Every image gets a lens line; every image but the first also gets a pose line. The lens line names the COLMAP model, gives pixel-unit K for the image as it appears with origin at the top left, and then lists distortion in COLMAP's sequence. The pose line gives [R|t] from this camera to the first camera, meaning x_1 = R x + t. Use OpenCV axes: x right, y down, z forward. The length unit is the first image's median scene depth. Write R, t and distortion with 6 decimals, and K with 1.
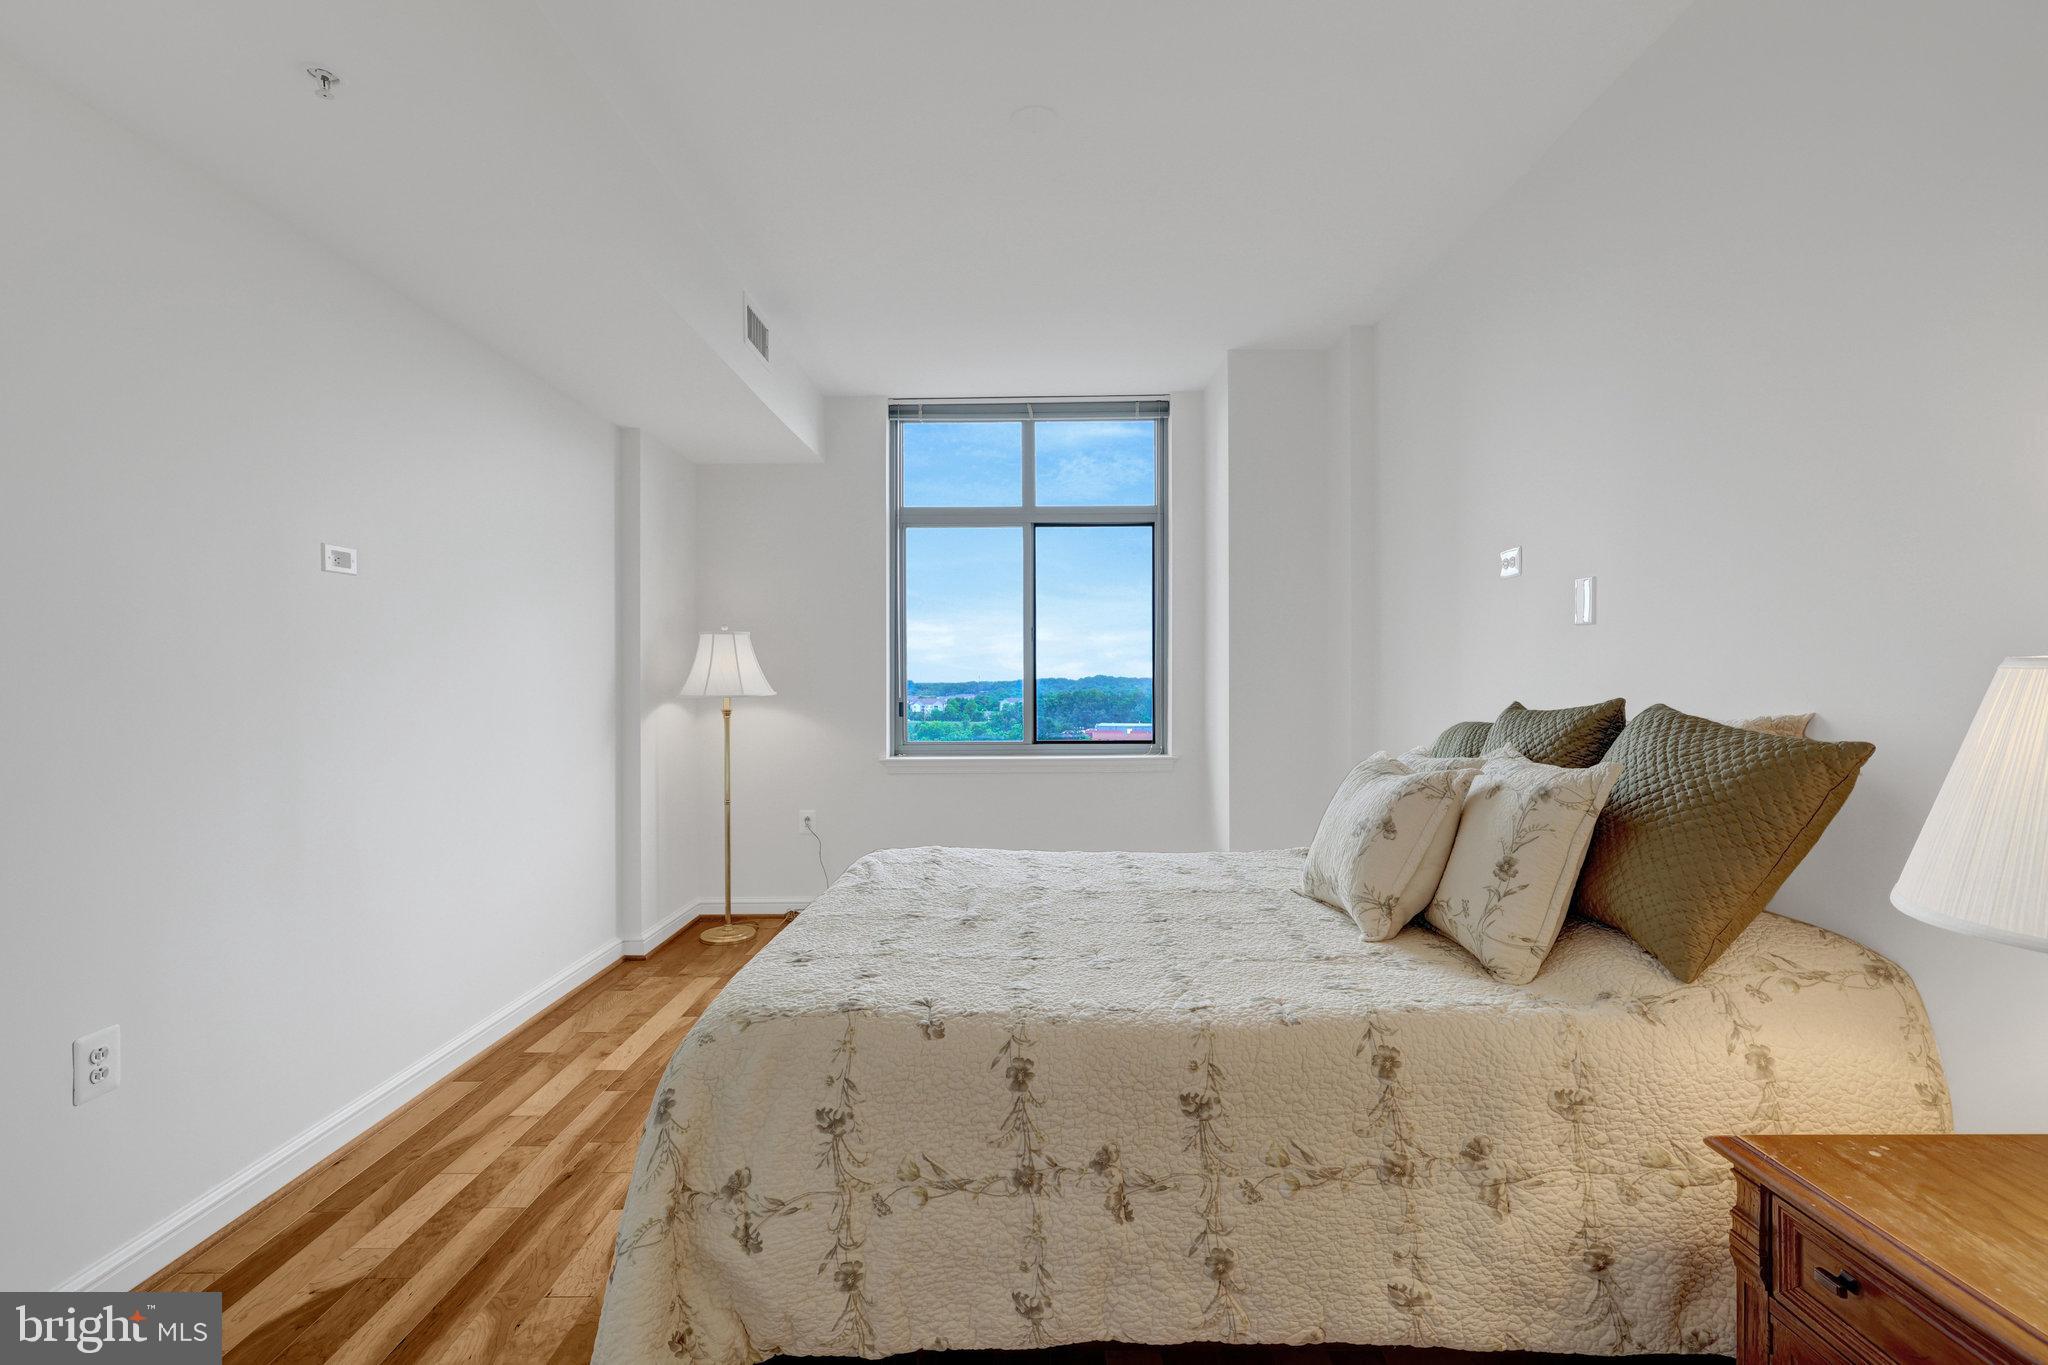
lens RADIAL K [[914.8, 0, 1024.7], [0, 914.8, 680.7], [0, 0, 1]] dist [-0.001362, 0.001304]
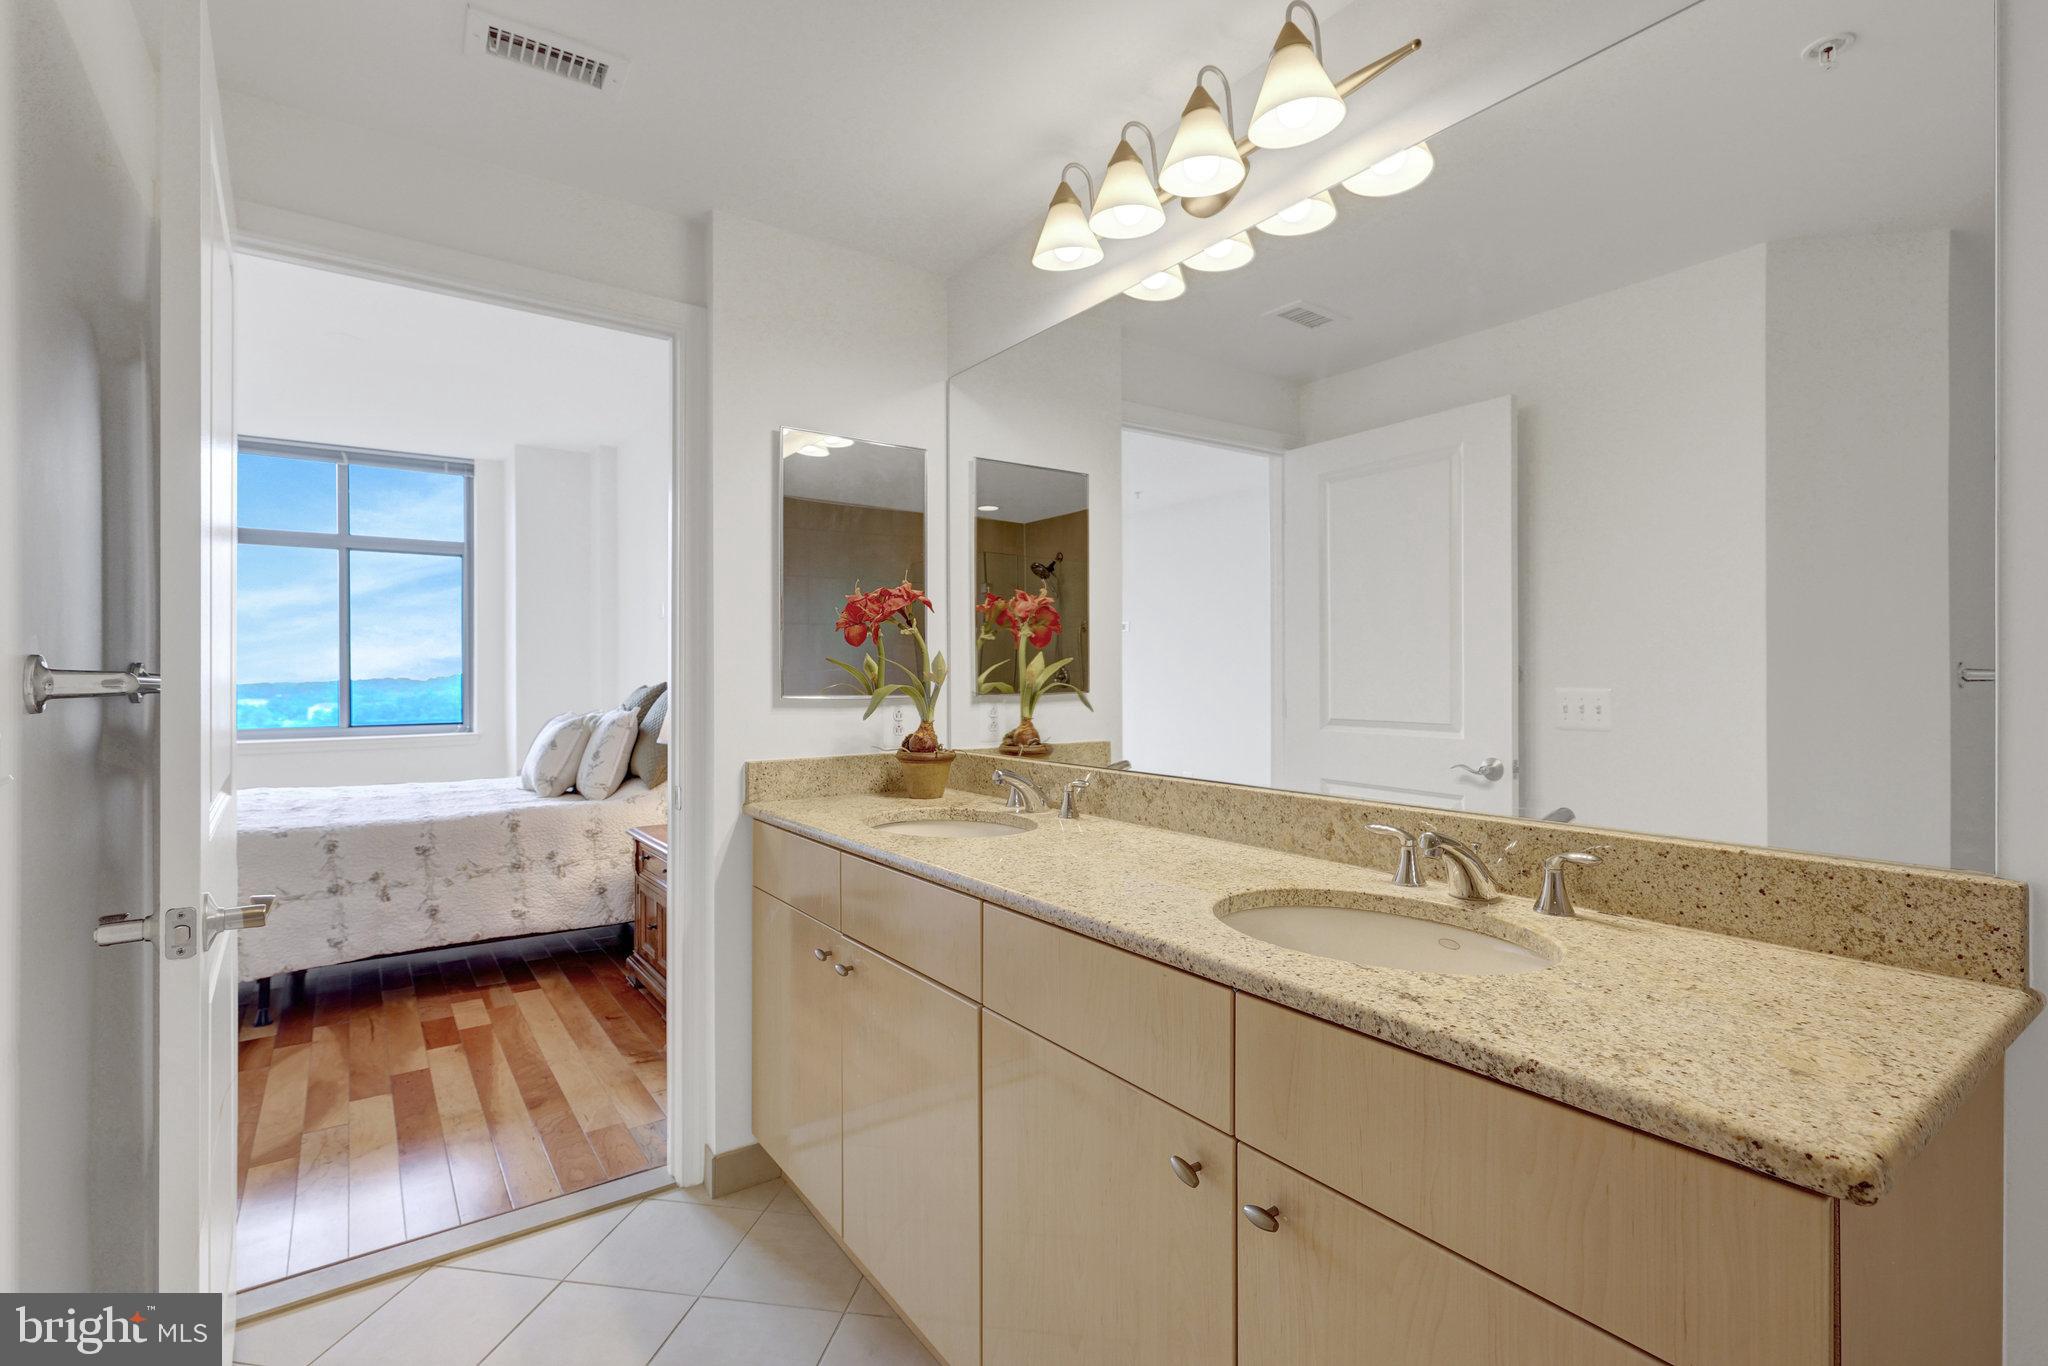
lens RADIAL K [[976.0, 0, 1034.8], [0, 976.0, 677.5], [0, 0, 1]] dist [0.012888, 0.000363]
pose [[0.819420, -0.001835, 0.573190, 0.023244], [0.003489, 0.999992, -0.001787, 0.018603], [-0.573183, 0.003465, 0.819420, -1.629223]]
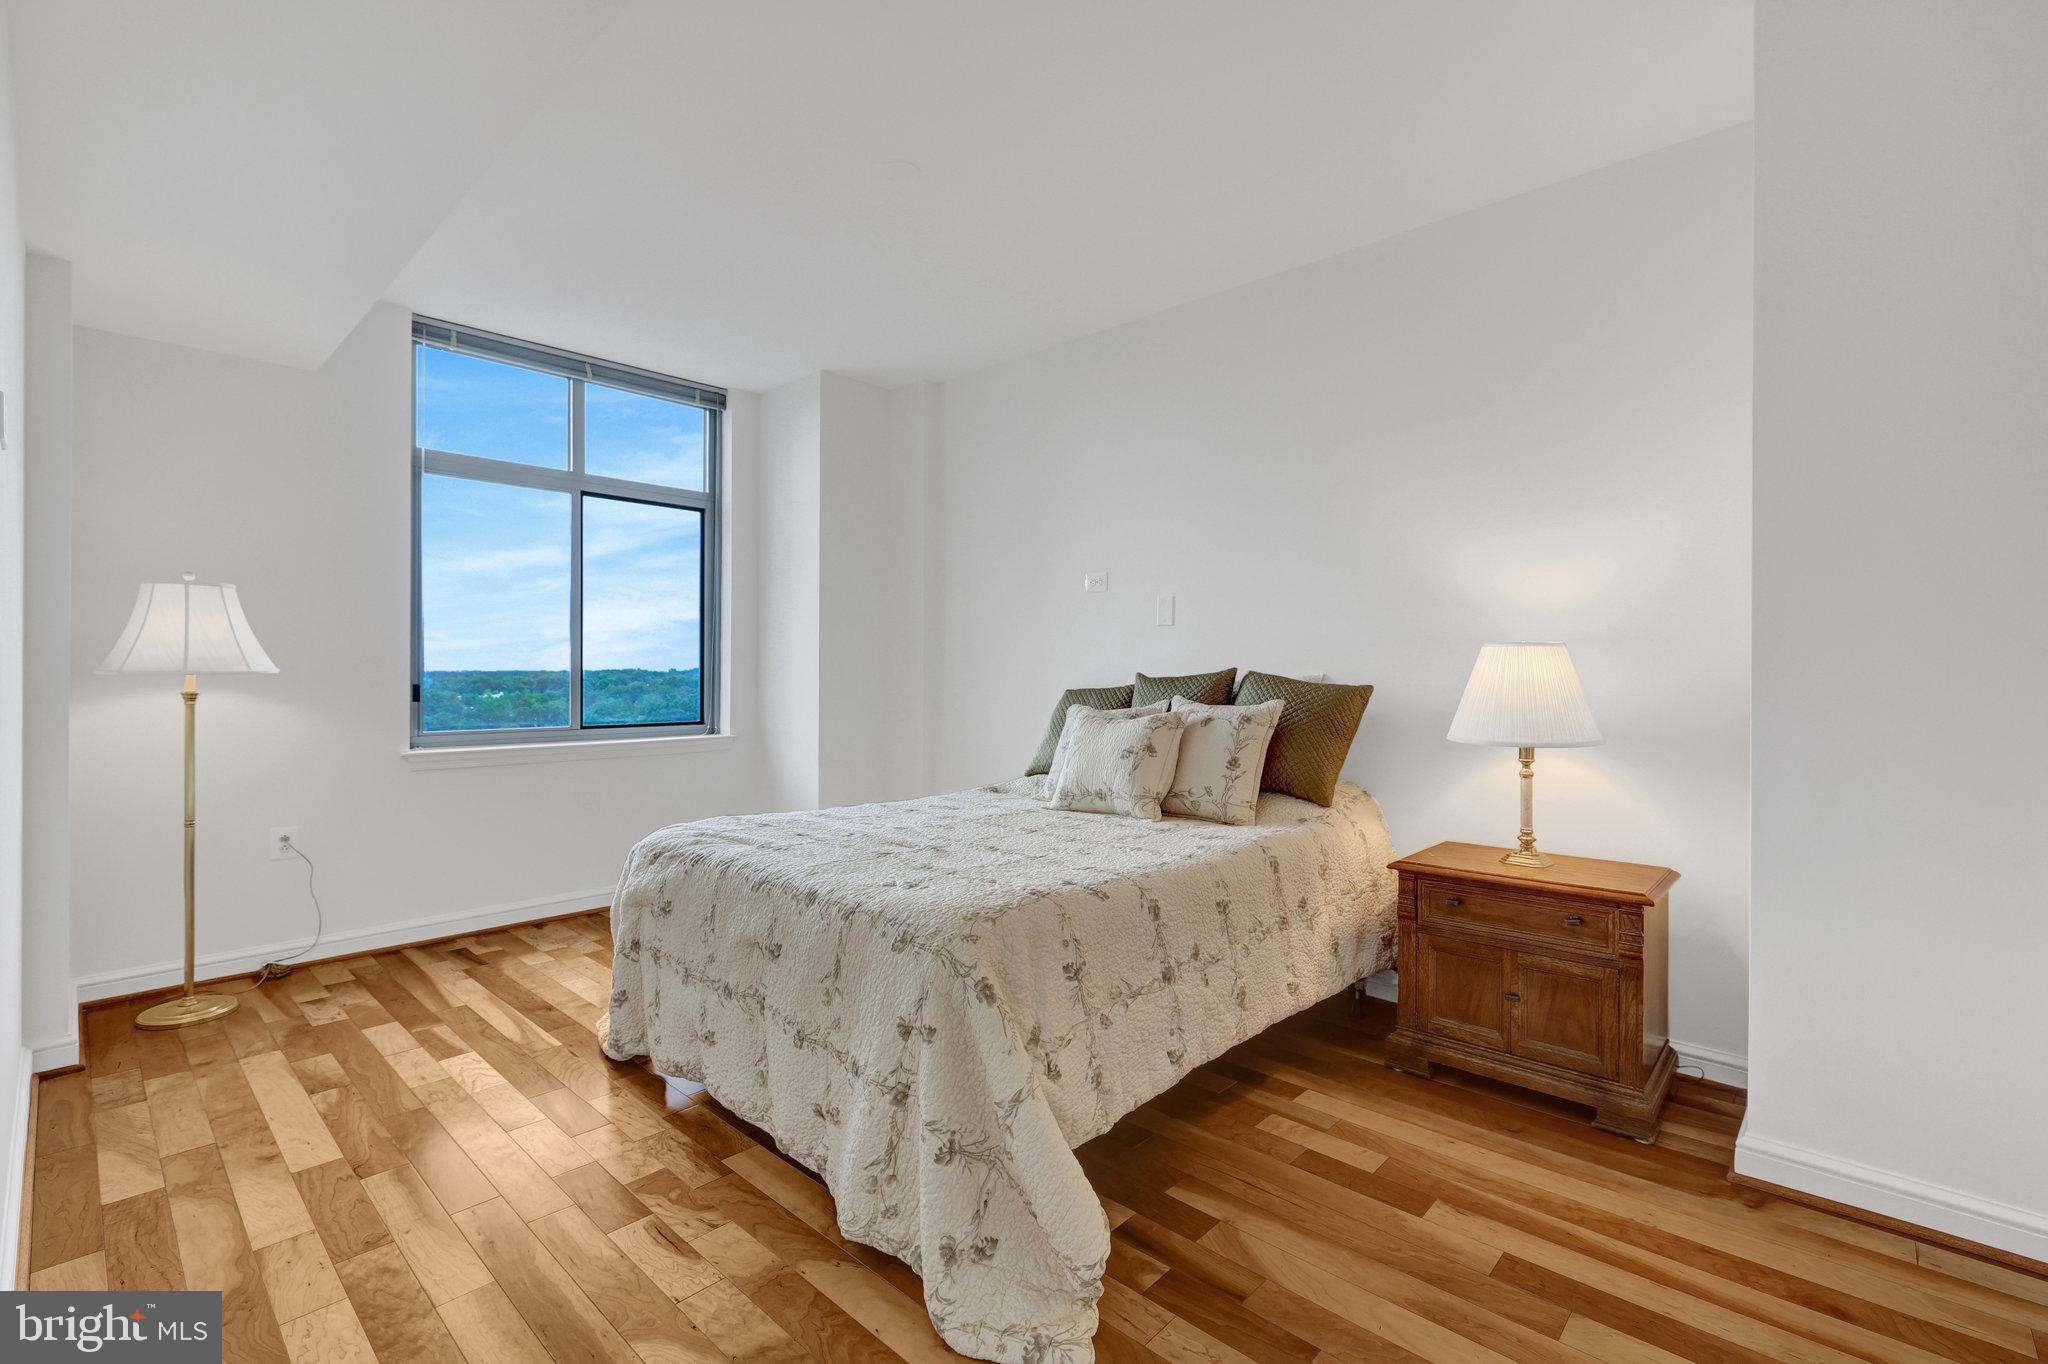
lens RADIAL K [[914.8, 0, 1006.7], [0, 914.8, 682.9], [0, 0, 1]] dist [-0.001362, 0.001304]
pose [[0.679792, 0.000473, 0.733405, -1.026193], [-0.003331, 0.999991, 0.002443, 0.050565], [-0.733398, -0.004104, 0.679788, 0.142892]]
